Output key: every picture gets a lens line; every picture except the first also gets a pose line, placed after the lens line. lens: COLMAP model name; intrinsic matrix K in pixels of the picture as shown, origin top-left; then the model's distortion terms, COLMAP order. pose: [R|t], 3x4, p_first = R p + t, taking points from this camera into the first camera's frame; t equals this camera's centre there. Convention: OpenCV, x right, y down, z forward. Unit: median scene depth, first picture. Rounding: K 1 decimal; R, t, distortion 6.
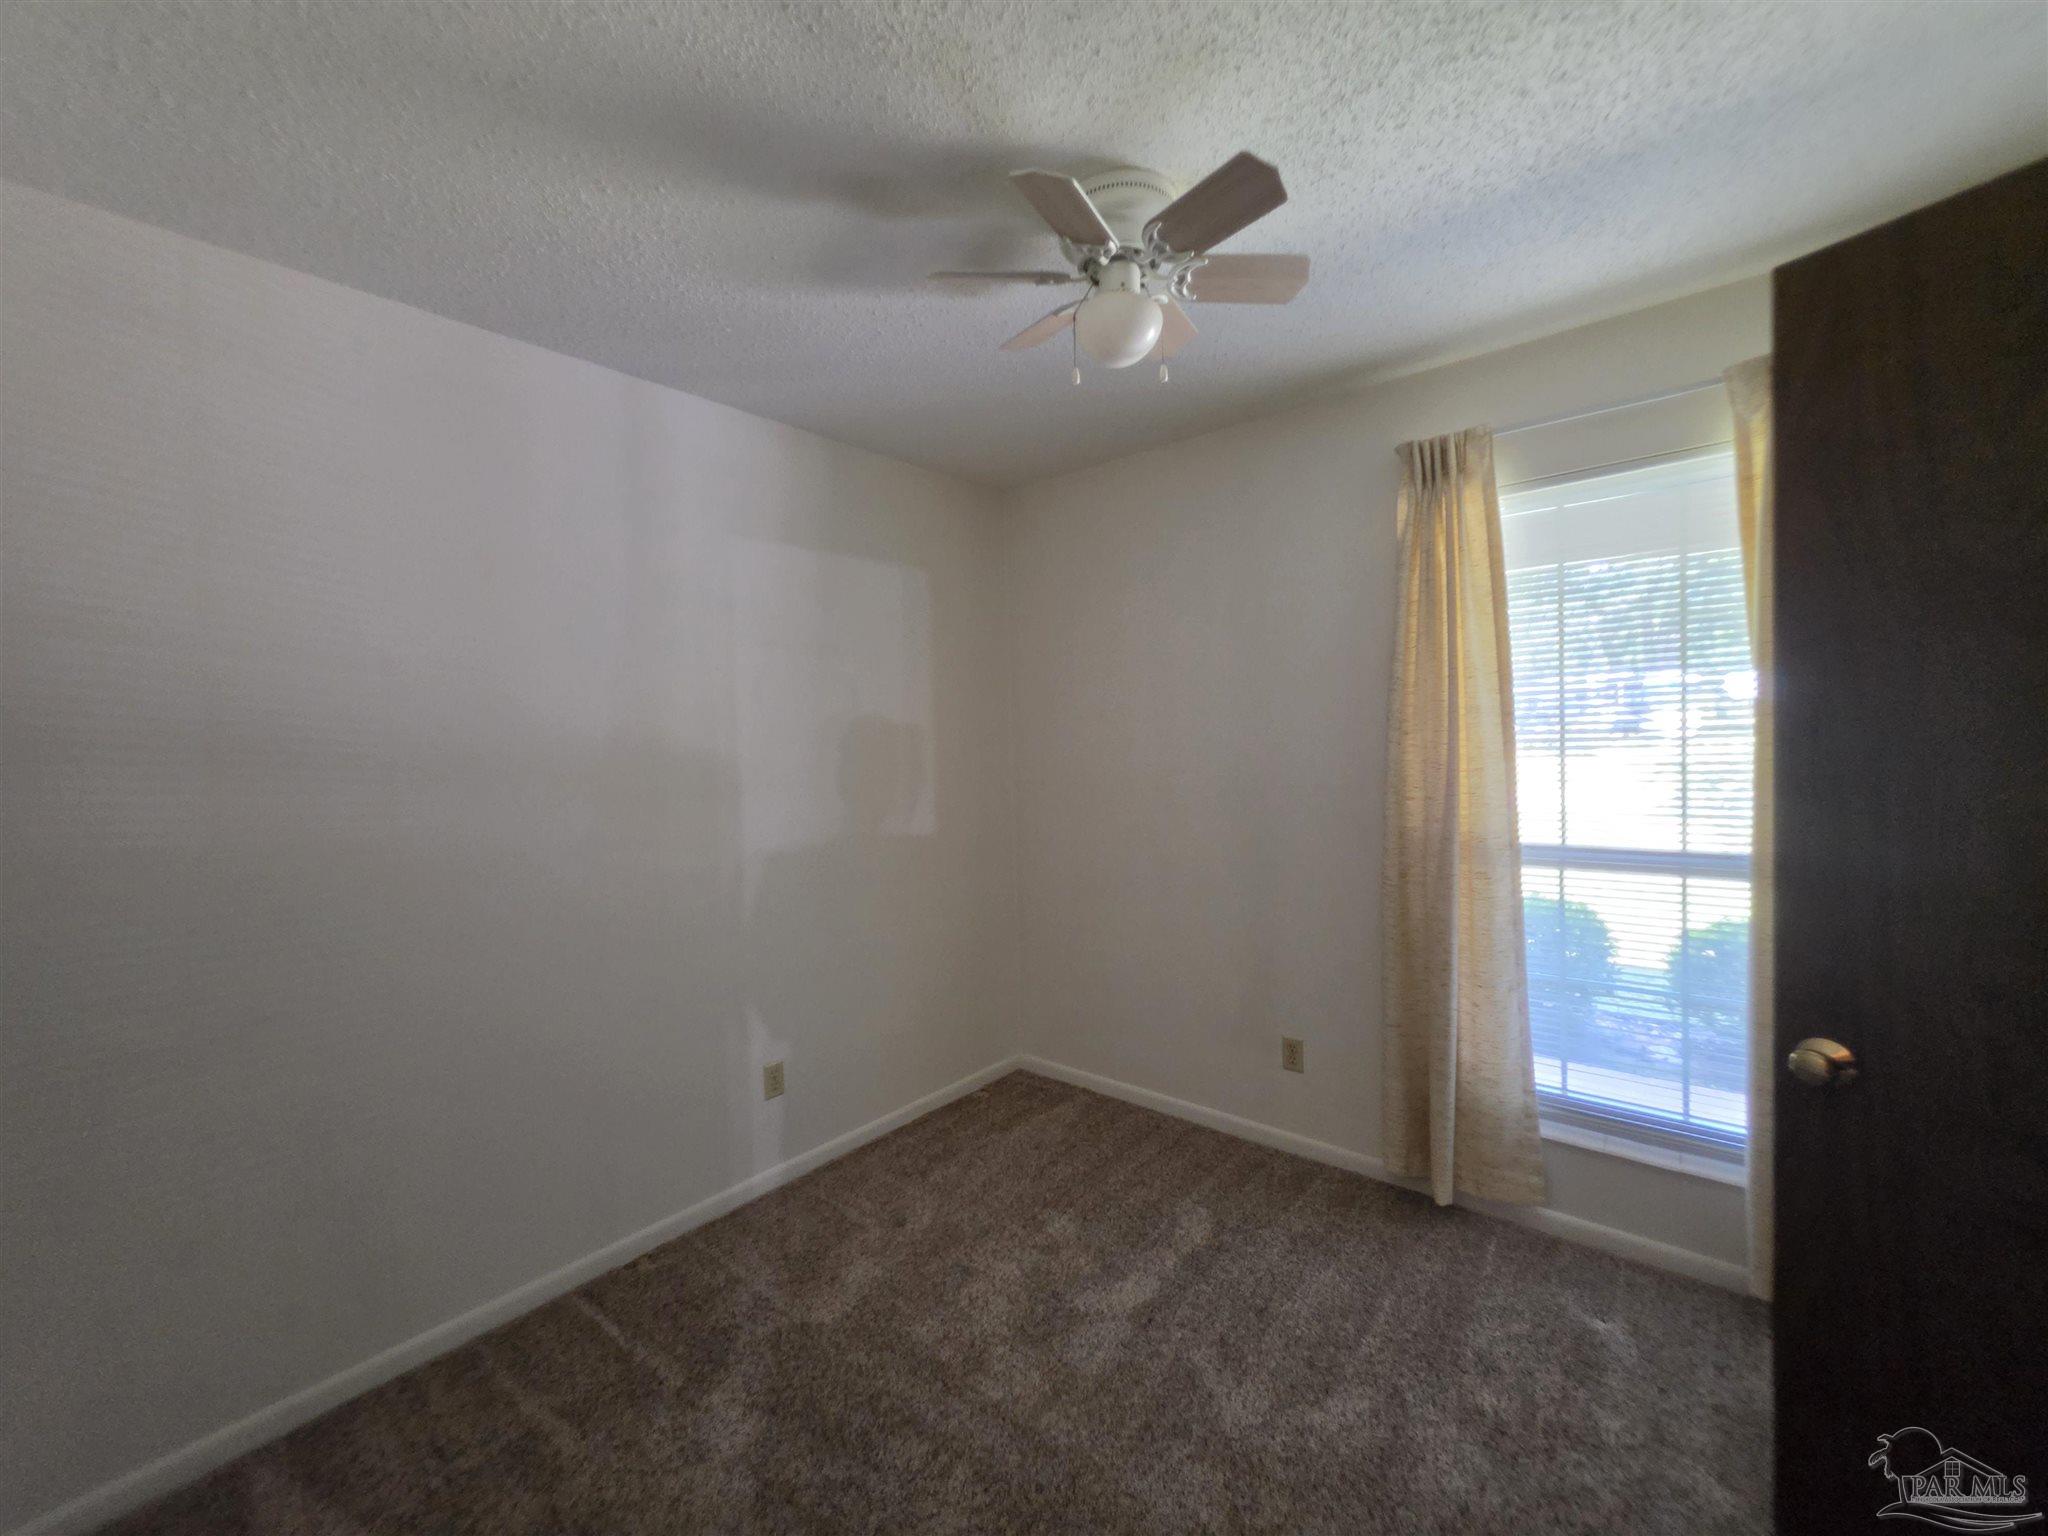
lens RADIAL K [[832.5, 0, 1022.8], [0, 832.5, 760.3], [0, 0, 1]] dist [0.011989, 0.000175]
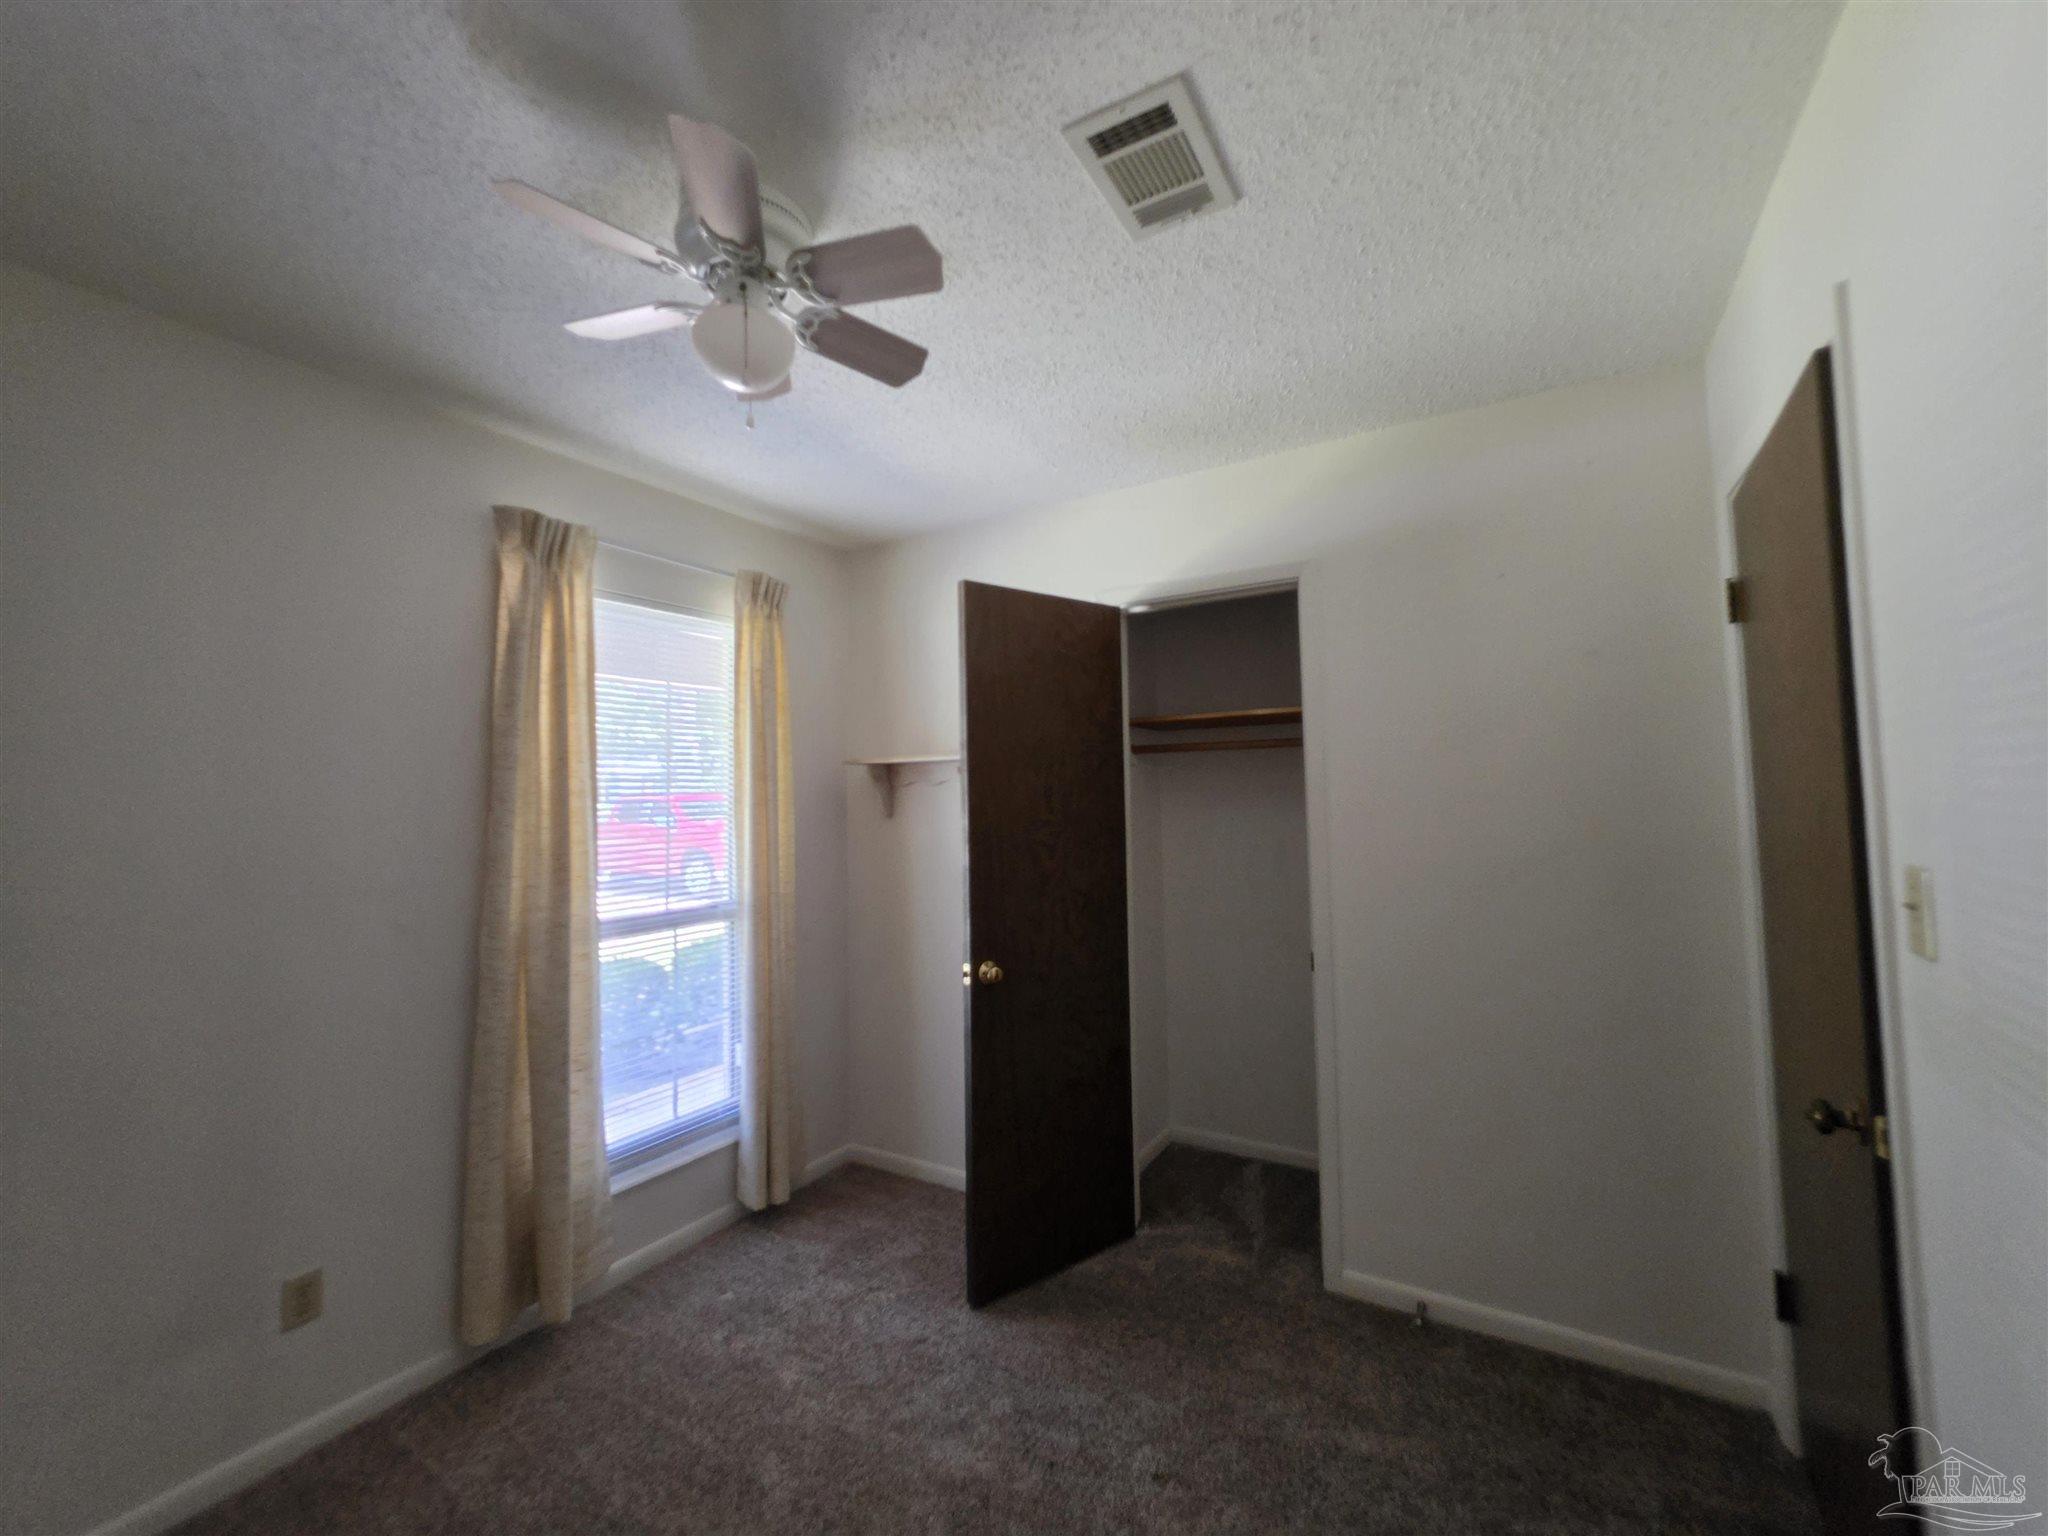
lens RADIAL K [[832.5, 0, 1022.8], [0, 832.5, 760.3], [0, 0, 1]] dist [0.011989, 0.000175]
pose [[-0.162100, 0.084870, 0.983118, -0.566182], [0.044135, 0.995921, -0.078698, 0.003276], [-0.985787, 0.030633, -0.165184, 0.641697]]
